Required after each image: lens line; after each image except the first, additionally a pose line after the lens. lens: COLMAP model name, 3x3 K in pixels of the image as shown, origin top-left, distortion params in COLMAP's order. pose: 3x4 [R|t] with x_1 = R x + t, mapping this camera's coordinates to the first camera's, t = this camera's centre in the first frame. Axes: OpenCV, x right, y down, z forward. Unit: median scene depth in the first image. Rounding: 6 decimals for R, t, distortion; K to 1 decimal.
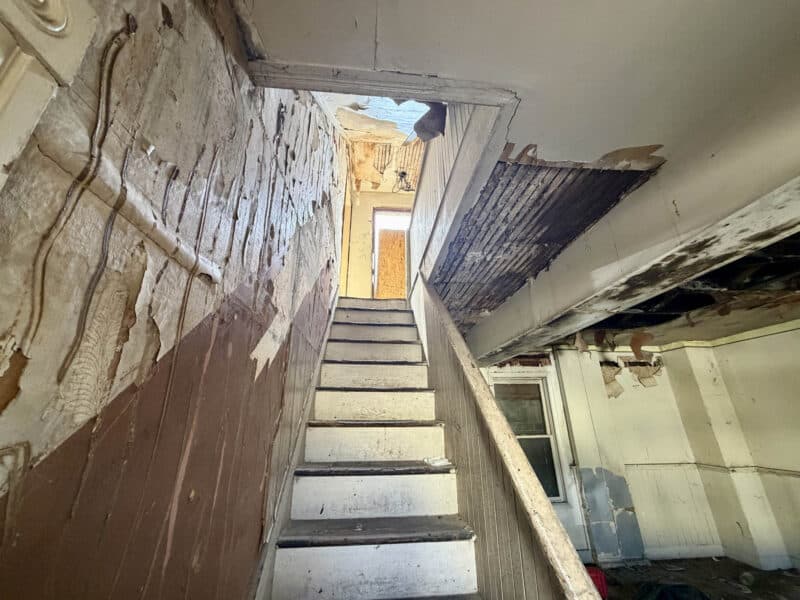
lens RADIAL K [[321.4, 0, 395.4], [0, 321.4, 298.5], [0, 0, 1]] dist [0.000837, -0.000002]
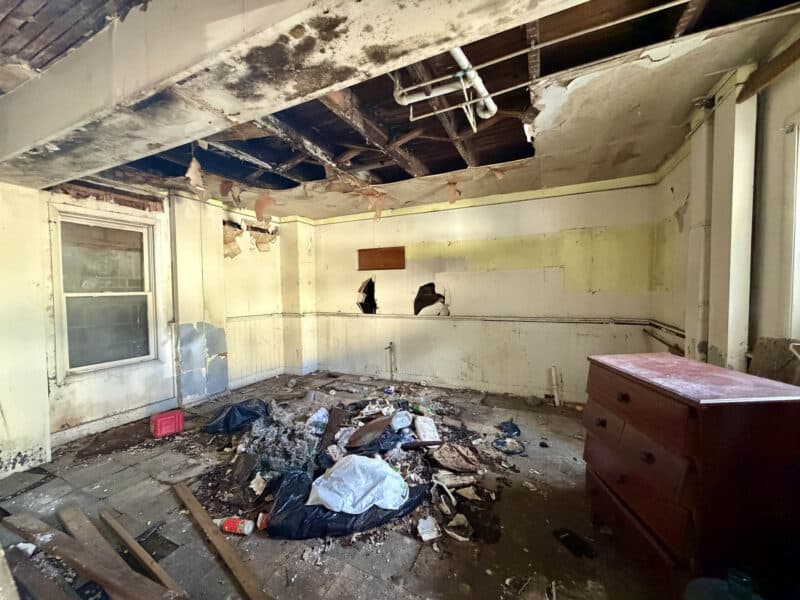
lens RADIAL K [[321.4, 0, 395.4], [0, 321.4, 298.5], [0, 0, 1]] dist [0.000837, -0.000002]
pose [[0.518284, -0.019127, 0.854994, 0.100617], [-0.295184, 0.934308, 0.199837, 0.084776], [-0.802650, -0.355953, 0.478591, 0.072071]]
